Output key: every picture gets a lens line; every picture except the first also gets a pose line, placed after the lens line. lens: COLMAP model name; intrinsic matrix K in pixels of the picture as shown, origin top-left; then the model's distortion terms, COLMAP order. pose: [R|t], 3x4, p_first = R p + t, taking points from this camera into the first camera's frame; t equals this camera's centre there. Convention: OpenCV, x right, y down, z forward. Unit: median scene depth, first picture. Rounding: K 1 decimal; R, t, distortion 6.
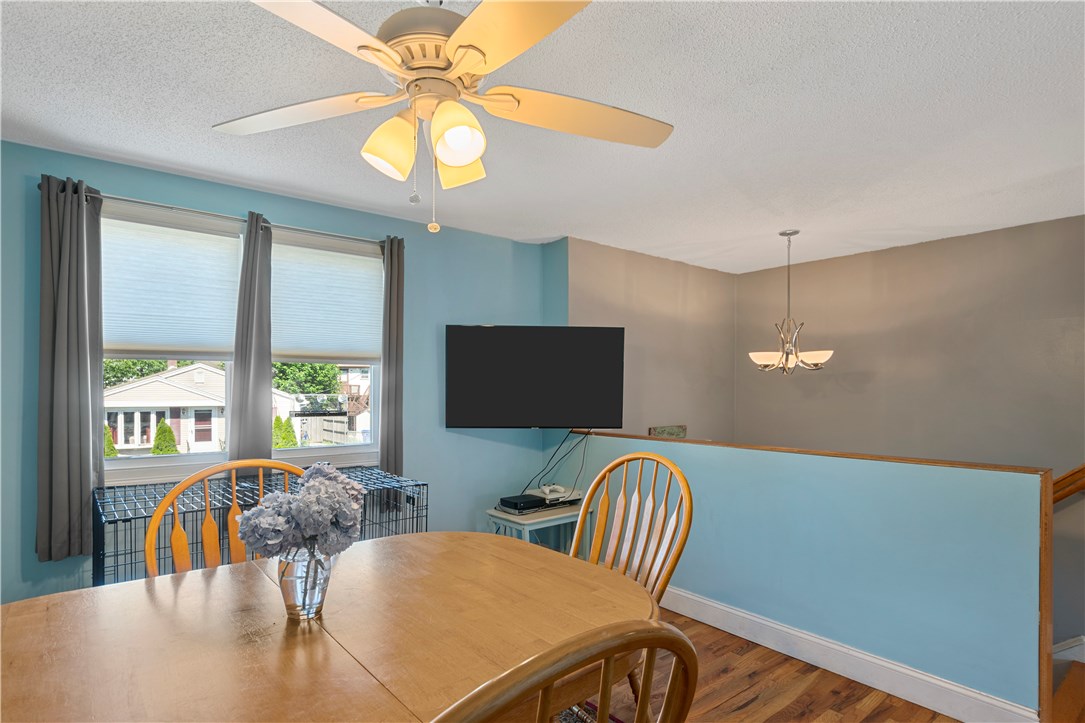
lens RADIAL K [[579.2, 0, 530.2], [0, 579.2, 373.7], [0, 0, 1]] dist [-0.011824, 0.006848]
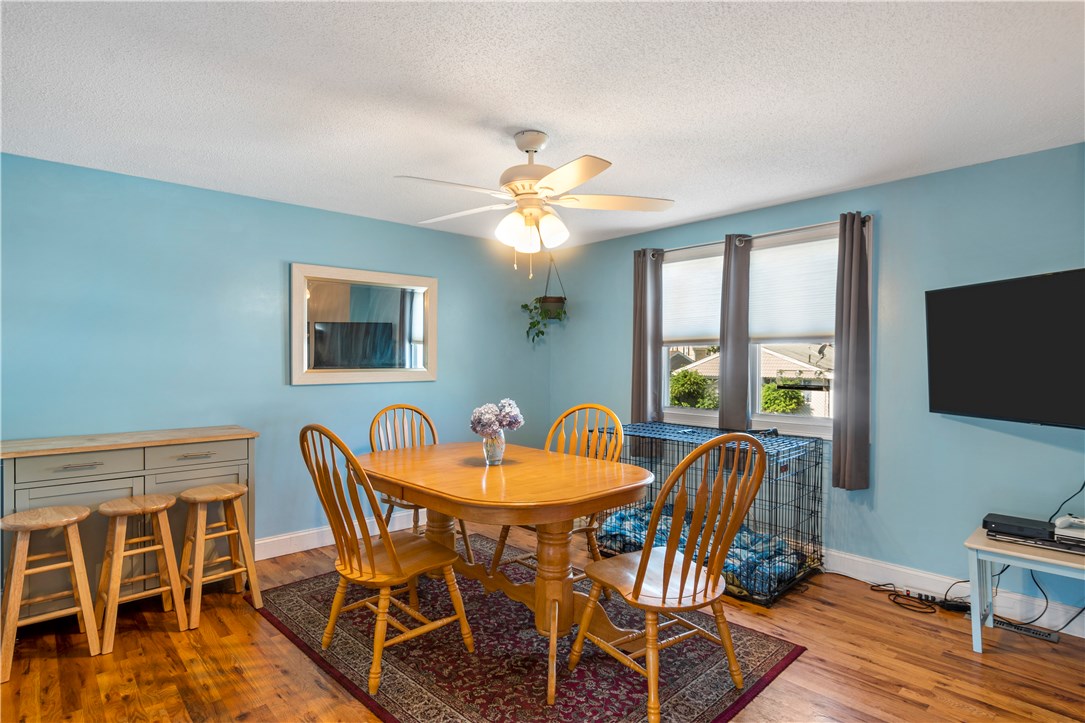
lens RADIAL K [[579.2, 0, 530.2], [0, 579.2, 373.7], [0, 0, 1]] dist [-0.011824, 0.006848]
pose [[0.053773, 0.012177, -0.998479, 0.829474], [0.013361, 0.999827, 0.012913, 0.023494], [0.998464, -0.014035, 0.053601, 0.442419]]
